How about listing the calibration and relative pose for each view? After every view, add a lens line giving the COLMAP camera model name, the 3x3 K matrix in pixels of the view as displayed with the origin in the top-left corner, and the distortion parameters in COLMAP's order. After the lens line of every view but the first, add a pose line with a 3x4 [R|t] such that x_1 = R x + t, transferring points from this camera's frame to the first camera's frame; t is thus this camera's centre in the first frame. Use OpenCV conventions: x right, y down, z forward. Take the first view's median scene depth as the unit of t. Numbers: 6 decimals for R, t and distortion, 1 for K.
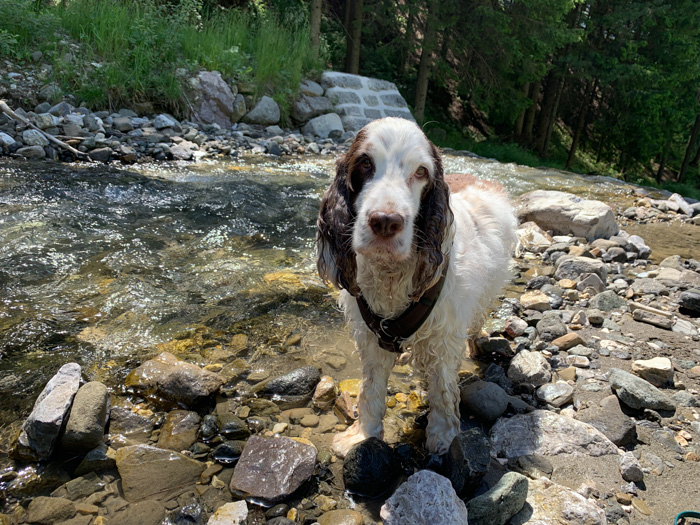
lens RADIAL K [[541.2, 0, 350.0], [0, 541.2, 262.5], [0, 0, 1]] dist [0.000639, 0.001768]
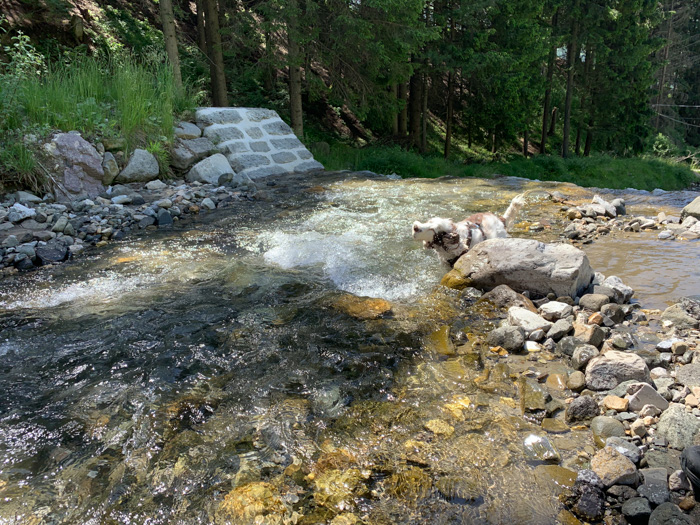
lens RADIAL K [[533.7, 0, 341.6], [0, 533.7, 264.2], [0, 0, 1]] dist [0.005491, 0.003180]
pose [[0.966101, -0.192931, 0.171541, -0.019243], [0.194066, 0.980934, 0.010286, -0.062519], [-0.170255, 0.023353, 0.985123, 0.079494]]
